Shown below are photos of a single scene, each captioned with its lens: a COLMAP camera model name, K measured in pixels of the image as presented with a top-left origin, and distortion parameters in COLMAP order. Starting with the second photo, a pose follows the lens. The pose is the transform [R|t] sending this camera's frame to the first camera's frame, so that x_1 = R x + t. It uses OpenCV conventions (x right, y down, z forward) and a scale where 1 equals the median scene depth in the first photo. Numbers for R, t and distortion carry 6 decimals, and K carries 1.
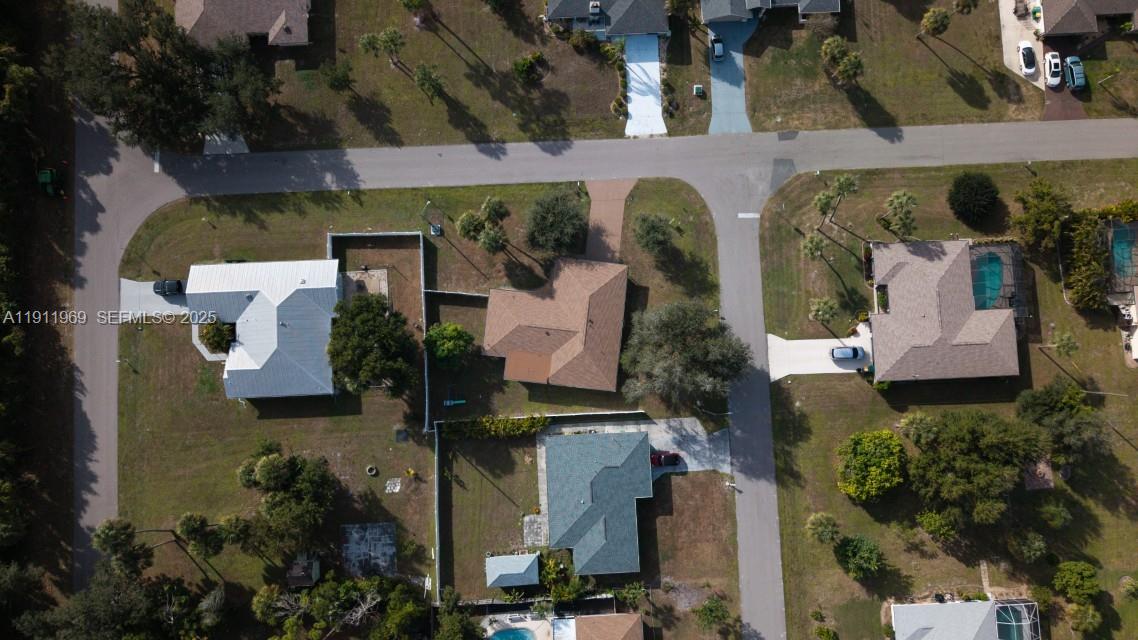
lens RADIAL K [[765.2, 0, 569.0], [0, 765.2, 320.0], [0, 0, 1]] dist [0.000579, -0.004876]
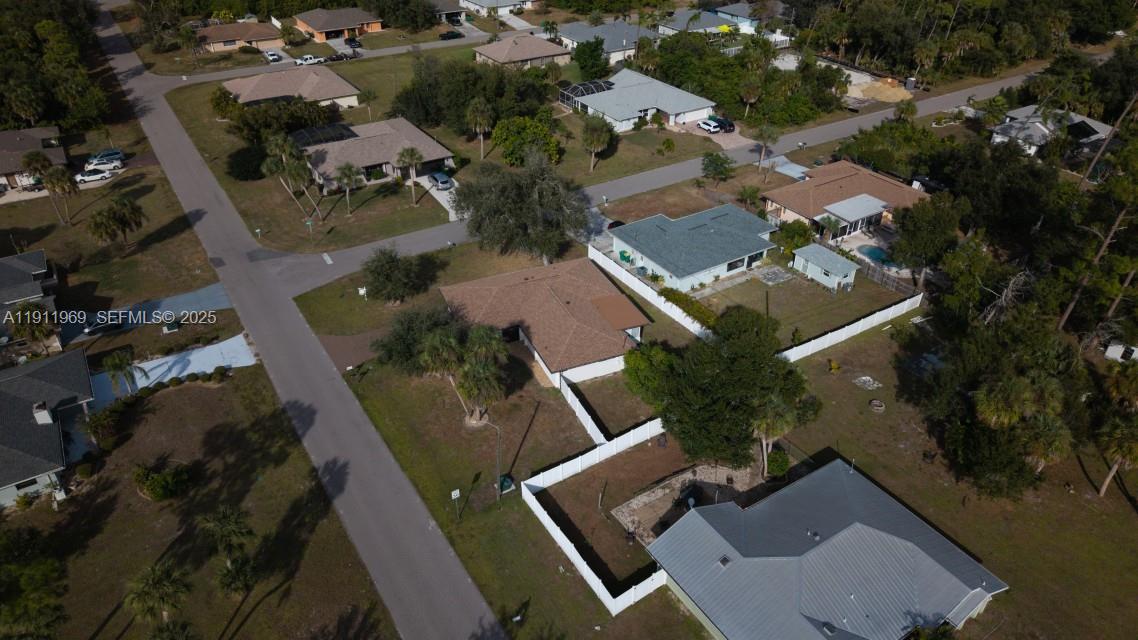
lens RADIAL K [[765.2, 0, 569.0], [0, 765.2, 320.0], [0, 0, 1]] dist [0.000579, -0.004876]
pose [[-0.501877, -0.484576, 0.716453, -0.542805], [0.861929, -0.211145, 0.460974, -0.310719], [-0.072101, 0.848884, 0.523639, 0.589768]]
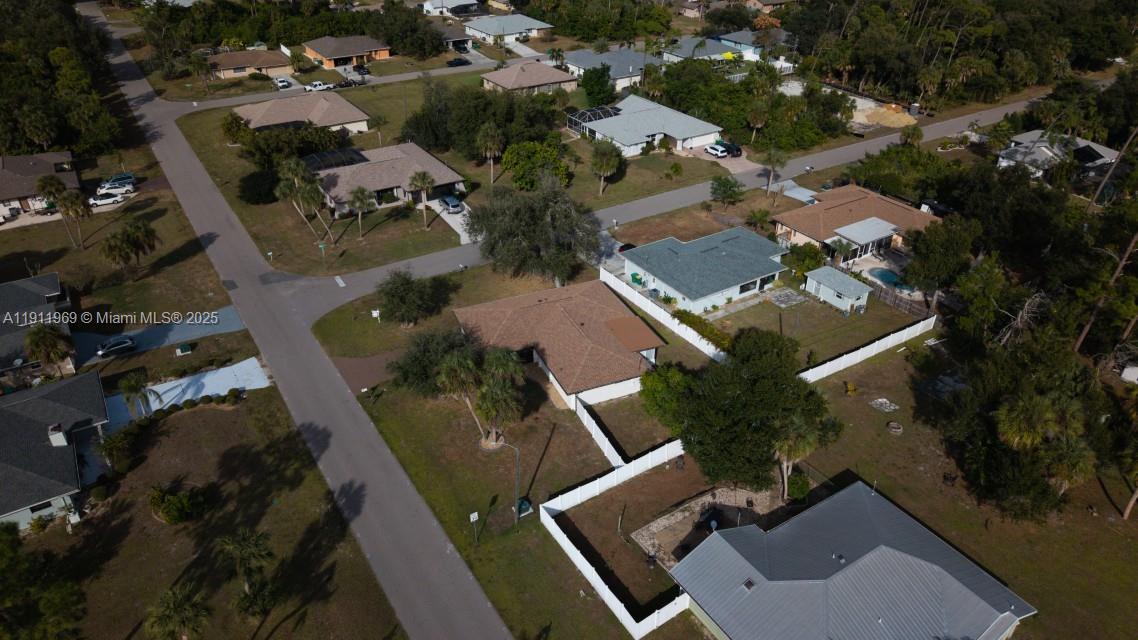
lens RADIAL K [[765.2, 0, 569.0], [0, 765.2, 320.0], [0, 0, 1]] dist [0.000579, -0.004876]
pose [[-0.501873, -0.460356, 0.732254, -0.536869], [0.861975, -0.196146, 0.467467, -0.322336], [-0.071573, 0.865794, 0.495255, 0.593874]]
